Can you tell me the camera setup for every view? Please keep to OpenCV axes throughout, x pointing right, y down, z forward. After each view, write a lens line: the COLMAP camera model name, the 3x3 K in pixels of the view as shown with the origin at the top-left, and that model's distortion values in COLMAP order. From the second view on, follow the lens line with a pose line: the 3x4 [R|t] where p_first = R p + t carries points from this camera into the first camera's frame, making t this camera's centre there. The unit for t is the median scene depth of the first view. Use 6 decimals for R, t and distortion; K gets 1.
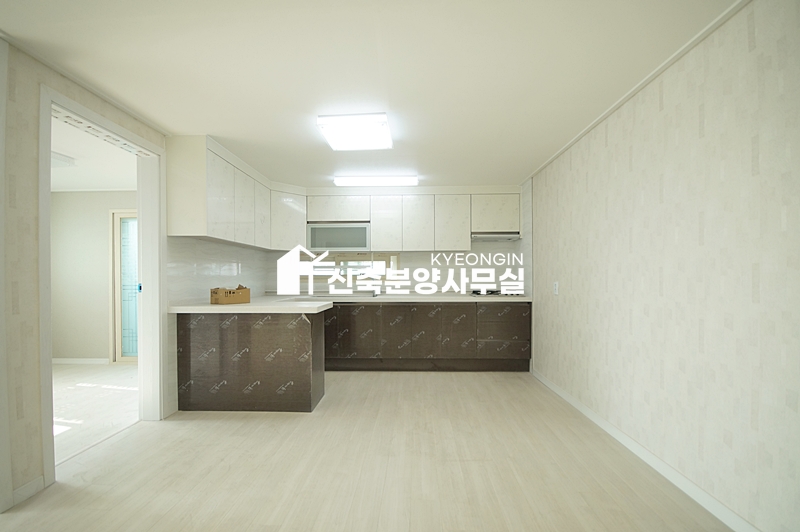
lens RADIAL K [[351.5, 0, 396.7], [0, 351.5, 281.0], [0, 0, 1]] dist [0.022800, -0.019518]
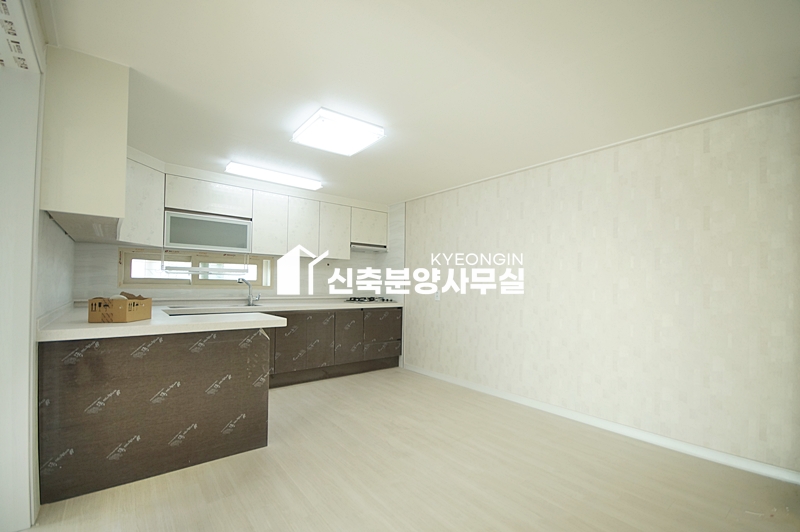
lens RADIAL K [[351.7, 0, 398.0], [0, 351.7, 280.4], [0, 0, 1]] dist [0.001082, 0.000178]
pose [[0.755294, 0.023078, 0.654980, -0.399852], [-0.012947, 0.999710, -0.020295, -0.004733], [-0.655258, 0.006849, 0.755374, 0.115926]]
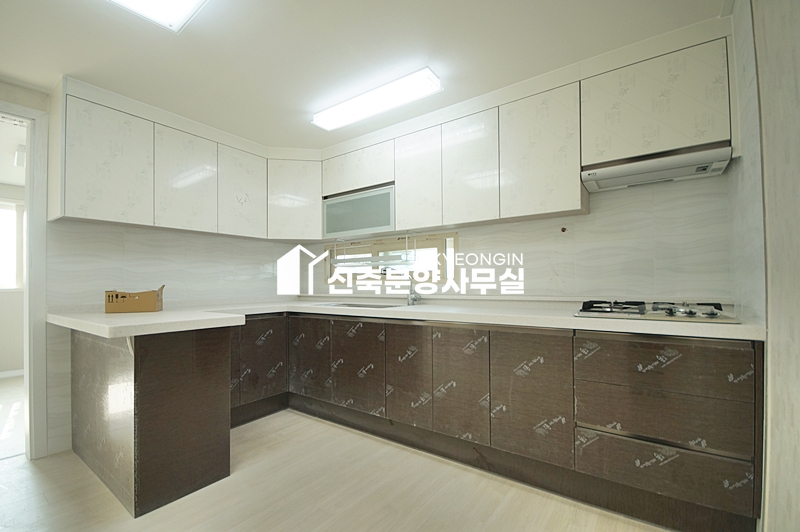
lens RADIAL K [[351.7, 0, 398.0], [0, 351.7, 280.4], [0, 0, 1]] dist [0.001082, 0.000178]
pose [[0.824935, -0.009817, -0.565142, 0.289843], [0.003792, 0.999923, -0.011835, 0.007474], [0.565214, 0.007620, 0.824909, 0.551059]]
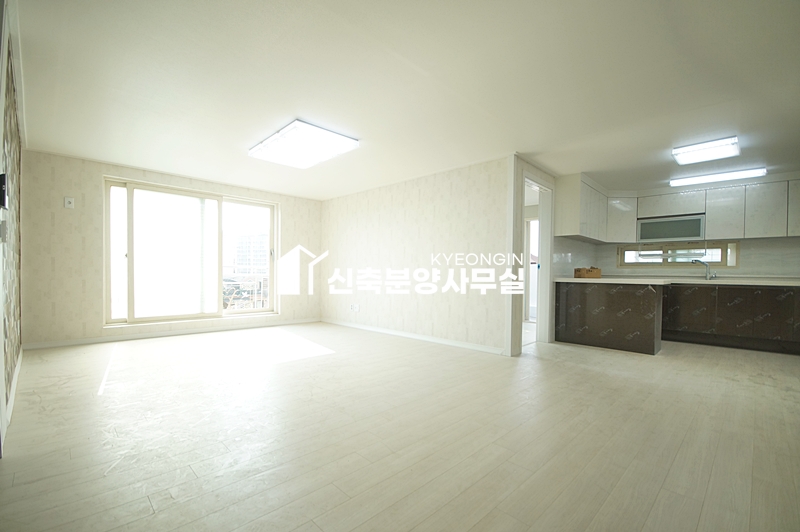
lens RADIAL K [[351.5, 0, 396.7], [0, 351.5, 281.0], [0, 0, 1]] dist [0.022800, -0.019518]
pose [[0.739941, 0.025873, -0.672174, -0.043478], [-0.020846, 0.999662, 0.015531, 0.053026], [0.672349, 0.002520, 0.740230, -0.525501]]
